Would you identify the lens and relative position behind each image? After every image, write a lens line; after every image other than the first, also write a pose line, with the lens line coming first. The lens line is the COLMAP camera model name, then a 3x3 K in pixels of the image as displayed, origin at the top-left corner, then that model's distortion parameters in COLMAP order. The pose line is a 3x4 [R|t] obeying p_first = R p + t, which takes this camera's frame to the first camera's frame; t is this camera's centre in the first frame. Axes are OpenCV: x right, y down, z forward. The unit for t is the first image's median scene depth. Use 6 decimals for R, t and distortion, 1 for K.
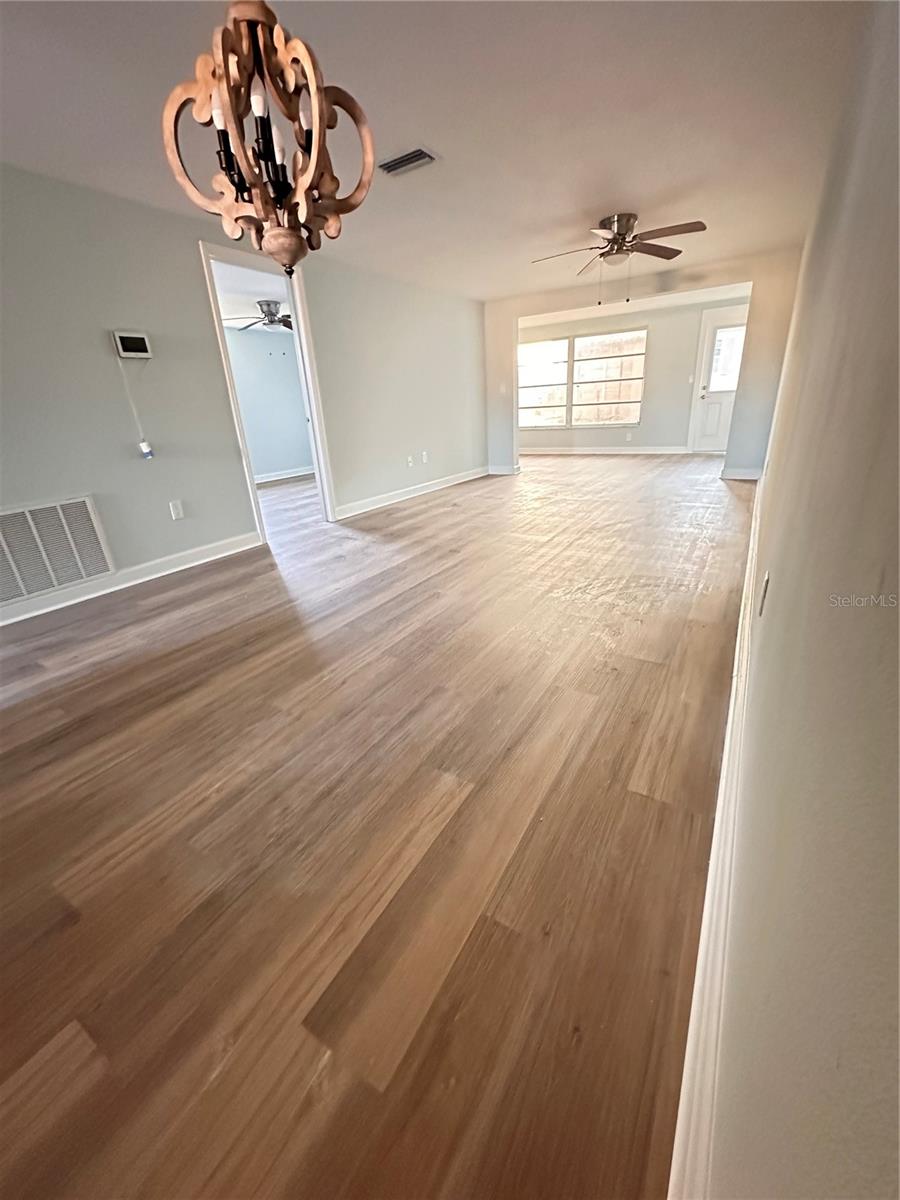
lens RADIAL K [[482.1, 0, 444.8], [0, 482.1, 599.5], [0, 0, 1]] dist [-0.001629, 0.000972]
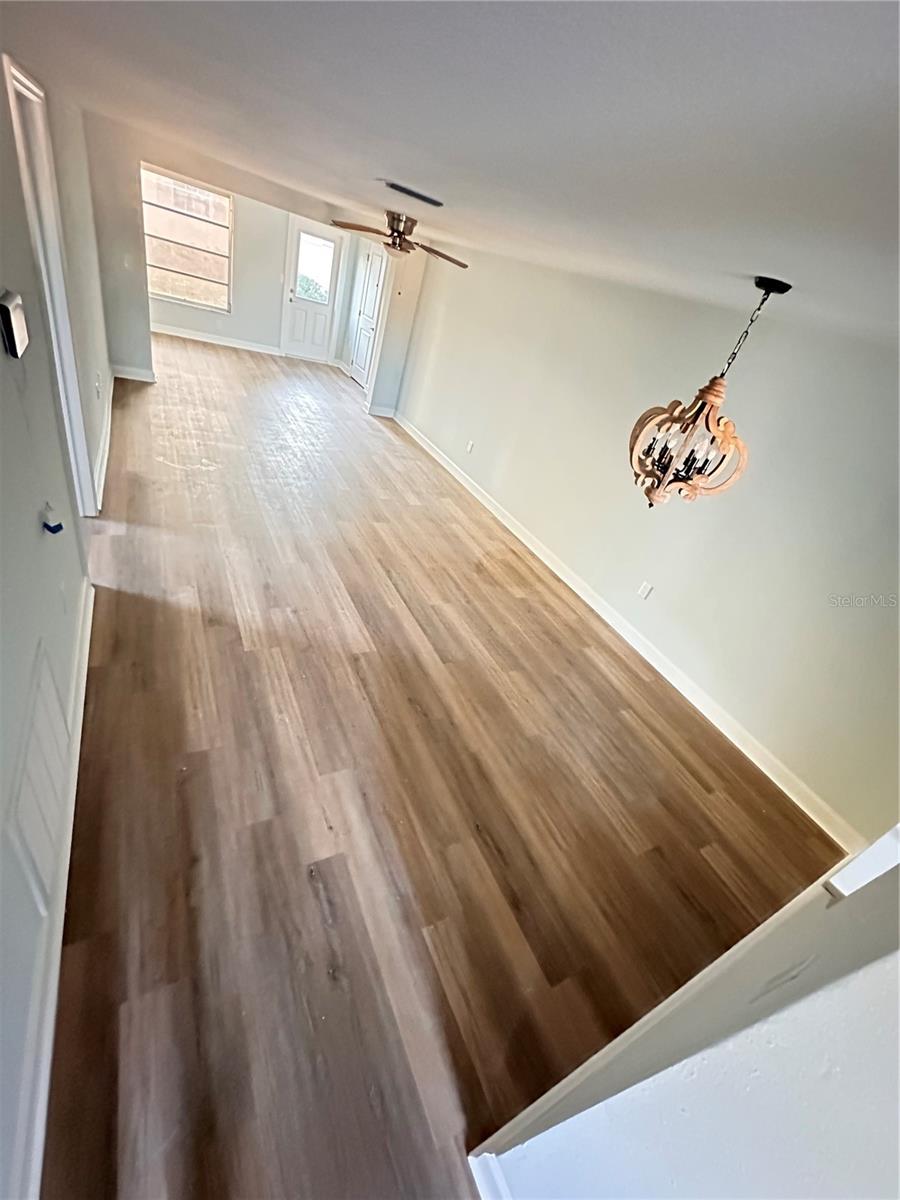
lens RADIAL K [[482.1, 0, 451.2], [0, 482.1, 602.8], [0, 0, 1]] dist [-0.001629, 0.000972]
pose [[0.471762, -0.319087, 0.821964, -1.678006], [0.026666, 0.936958, 0.348423, -0.748035], [-0.881323, -0.142454, 0.450530, 0.626619]]
